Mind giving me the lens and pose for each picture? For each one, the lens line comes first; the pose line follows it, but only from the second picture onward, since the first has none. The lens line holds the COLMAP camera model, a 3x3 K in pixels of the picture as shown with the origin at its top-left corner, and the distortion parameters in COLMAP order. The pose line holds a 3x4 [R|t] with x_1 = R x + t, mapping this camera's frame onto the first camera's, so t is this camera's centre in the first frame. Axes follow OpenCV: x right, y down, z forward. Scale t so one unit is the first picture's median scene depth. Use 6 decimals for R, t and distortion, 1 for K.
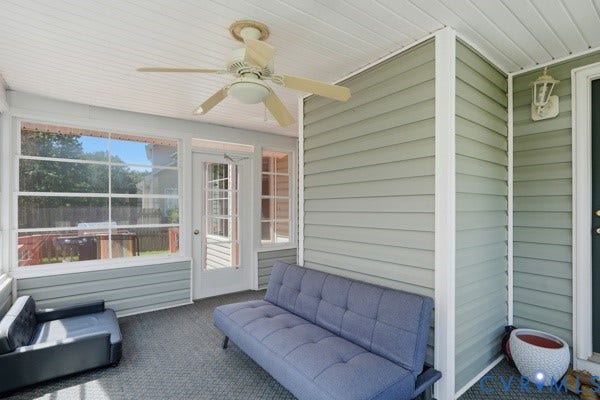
lens RADIAL K [[299.0, 0, 300.0], [0, 299.0, 200.0], [0, 0, 1]] dist [0.000643, 0.000017]
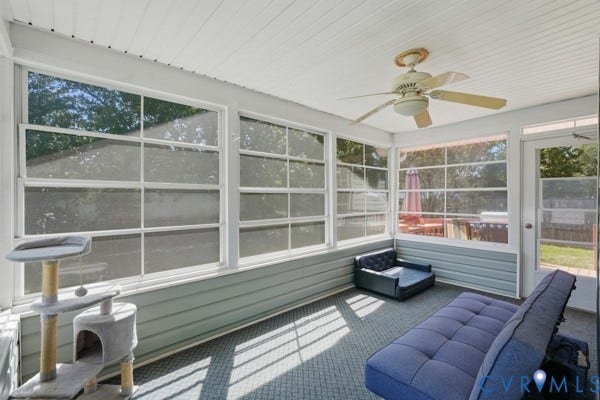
lens RADIAL K [[269.1, 0, 300.0], [0, 269.1, 200.0], [0, 0, 1]] dist [-0.001075, -0.000145]
pose [[0.096101, 0.010486, -0.995316, 0.520103], [0.019797, 0.999727, 0.012444, 0.002415], [0.995175, -0.020900, 0.095867, 0.263361]]
